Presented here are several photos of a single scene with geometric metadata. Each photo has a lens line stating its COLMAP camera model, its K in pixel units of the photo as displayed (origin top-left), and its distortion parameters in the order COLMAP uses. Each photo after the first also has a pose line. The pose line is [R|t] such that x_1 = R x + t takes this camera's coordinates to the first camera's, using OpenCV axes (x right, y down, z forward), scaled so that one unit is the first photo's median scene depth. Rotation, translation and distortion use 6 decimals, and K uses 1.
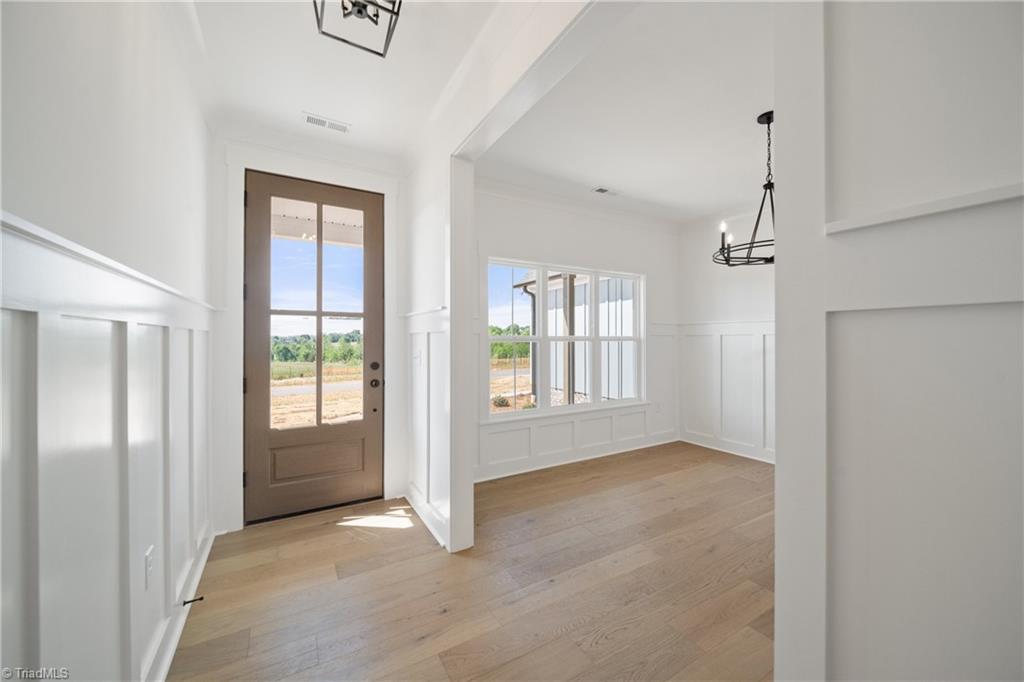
lens RADIAL K [[393.5, 0, 519.9], [0, 393.5, 337.9], [0, 0, 1]] dist [0.000656, -0.000150]
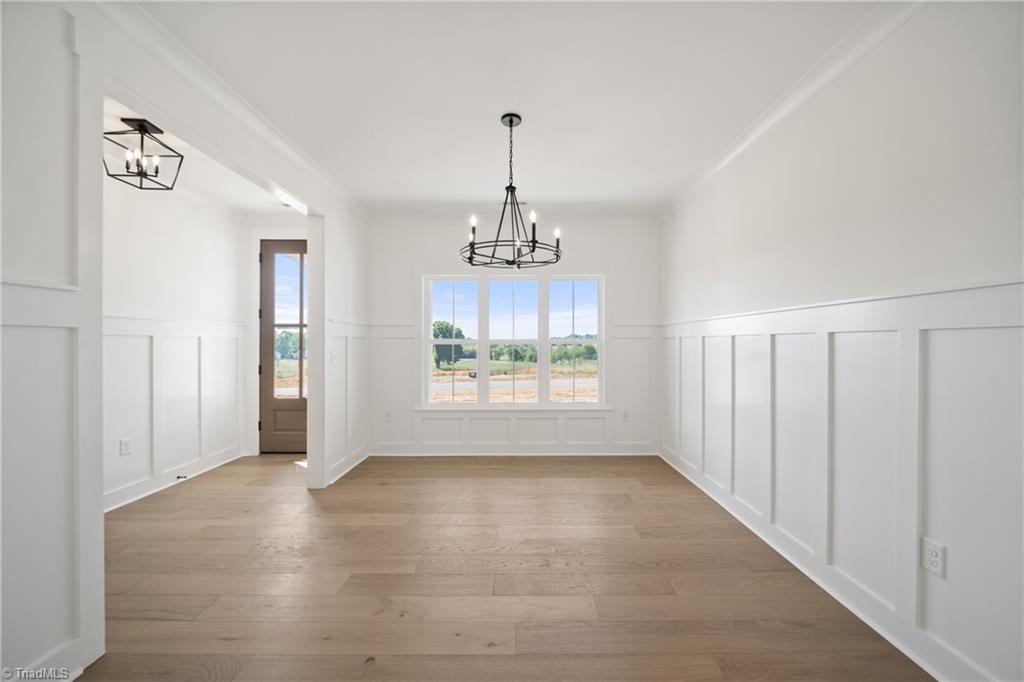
lens RADIAL K [[390.0, 0, 514.7], [0, 390.0, 342.5], [0, 0, 1]] dist [-0.001341, -0.000117]
pose [[0.857026, -0.000614, -0.515274, 0.996690], [0.002371, 0.999993, 0.002750, 0.002943], [0.515268, -0.003578, 0.857021, 0.129753]]
